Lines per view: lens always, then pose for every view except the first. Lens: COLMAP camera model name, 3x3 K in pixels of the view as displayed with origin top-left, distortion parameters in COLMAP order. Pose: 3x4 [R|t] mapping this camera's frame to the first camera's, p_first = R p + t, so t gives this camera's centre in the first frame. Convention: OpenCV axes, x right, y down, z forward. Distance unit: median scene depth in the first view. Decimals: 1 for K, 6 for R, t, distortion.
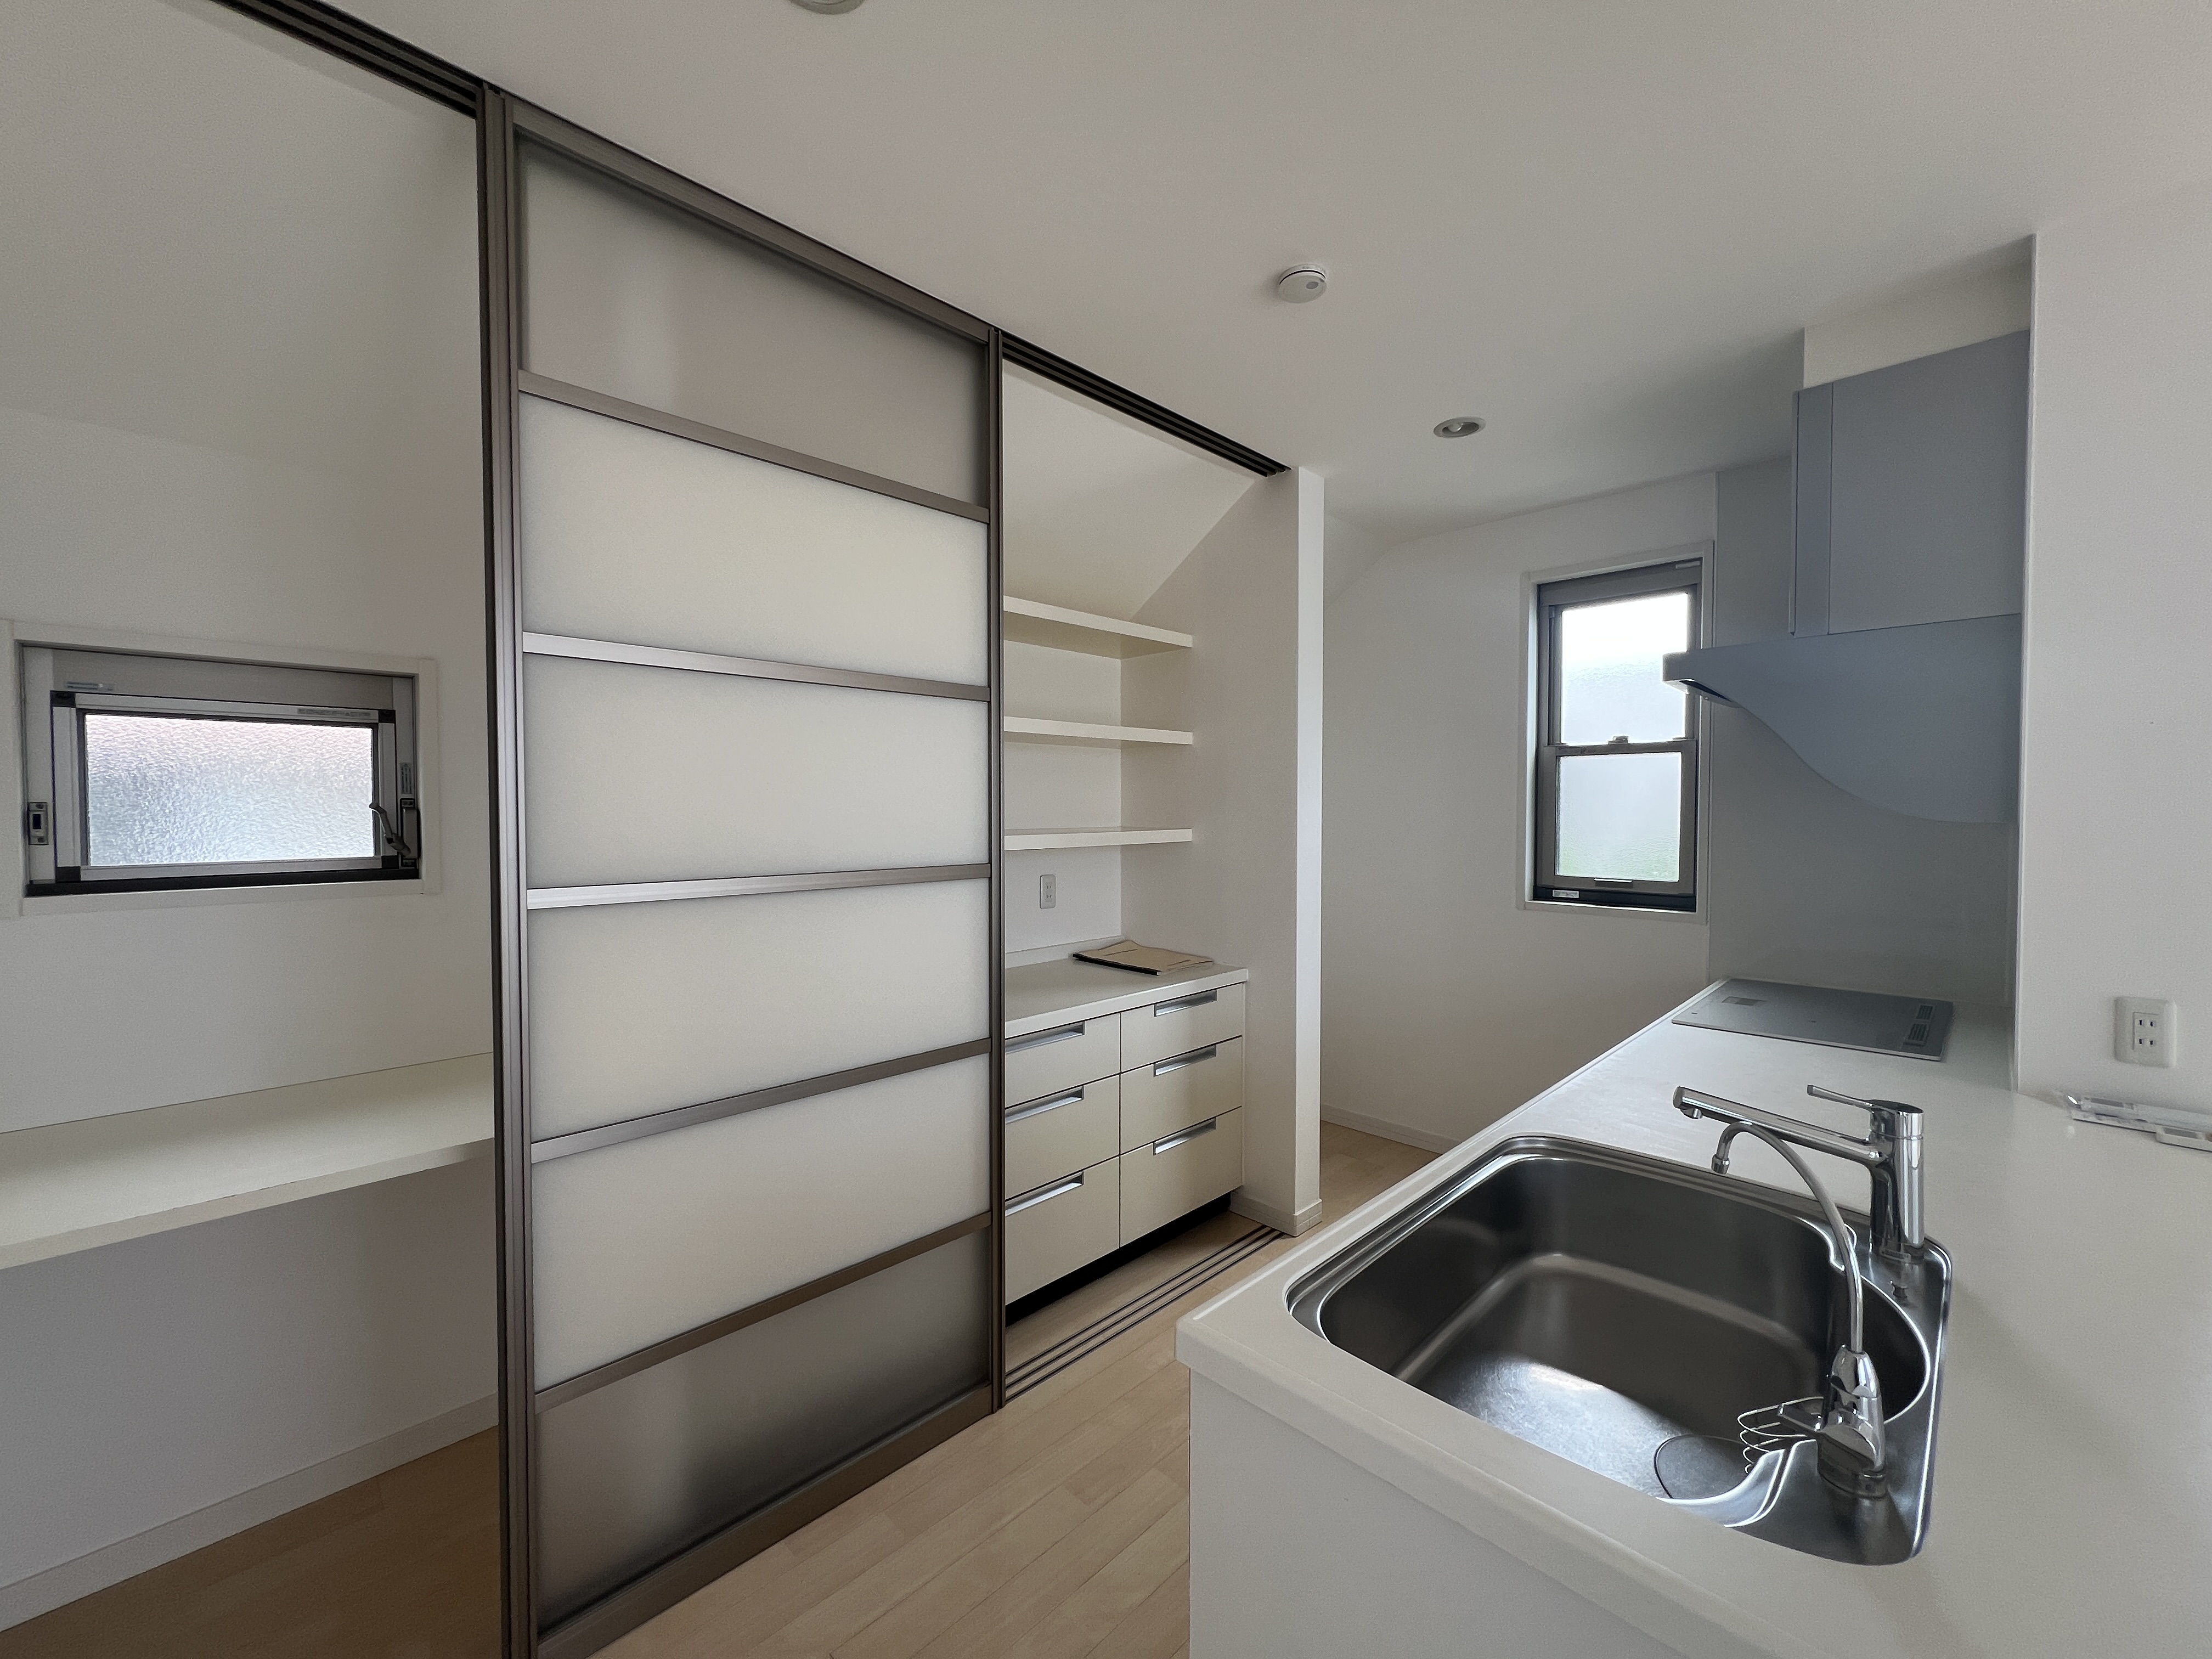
lens RADIAL K [[886.8, 0, 1102.9], [0, 886.8, 829.1], [0, 0, 1]] dist [-0.001383, 0.000335]
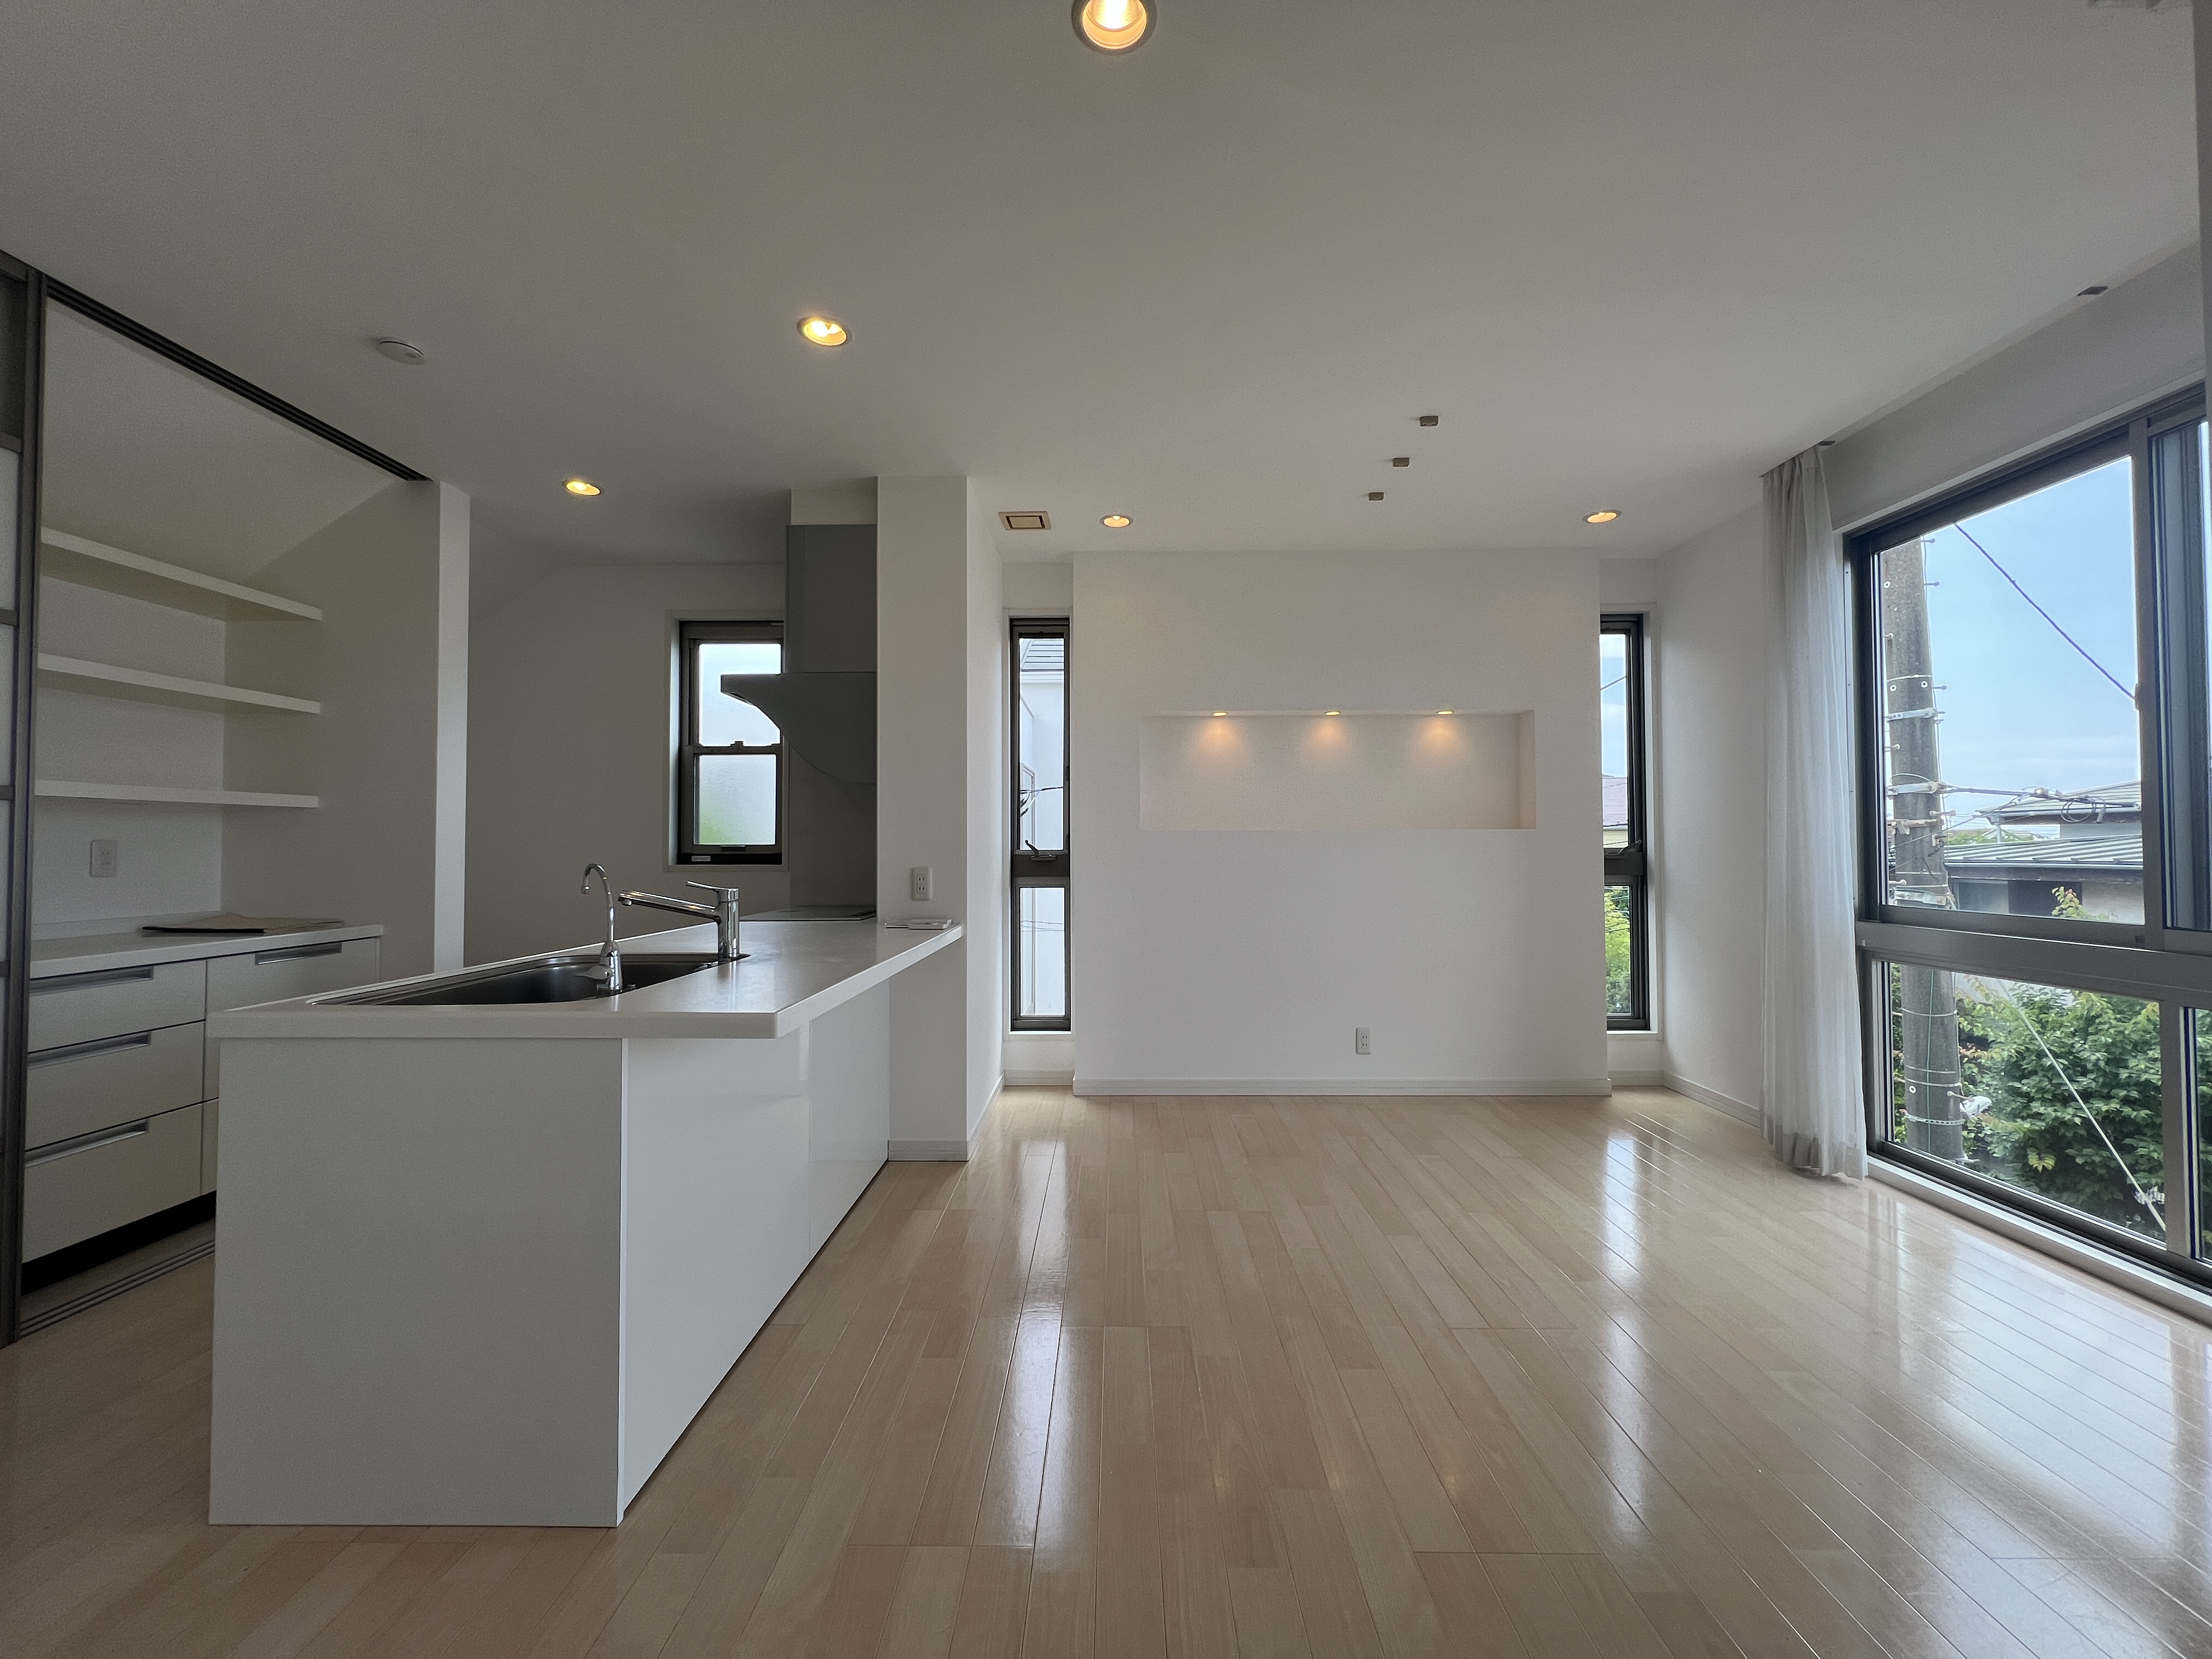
lens RADIAL K [[886.8, 0, 1111.9], [0, 886.8, 827.4], [0, 0, 1]] dist [-0.001383, 0.000335]
pose [[0.713565, 0.015897, 0.700409, 0.040140], [0.019197, 0.998923, -0.042229, 0.102777], [-0.700326, 0.043579, 0.712492, -0.394228]]
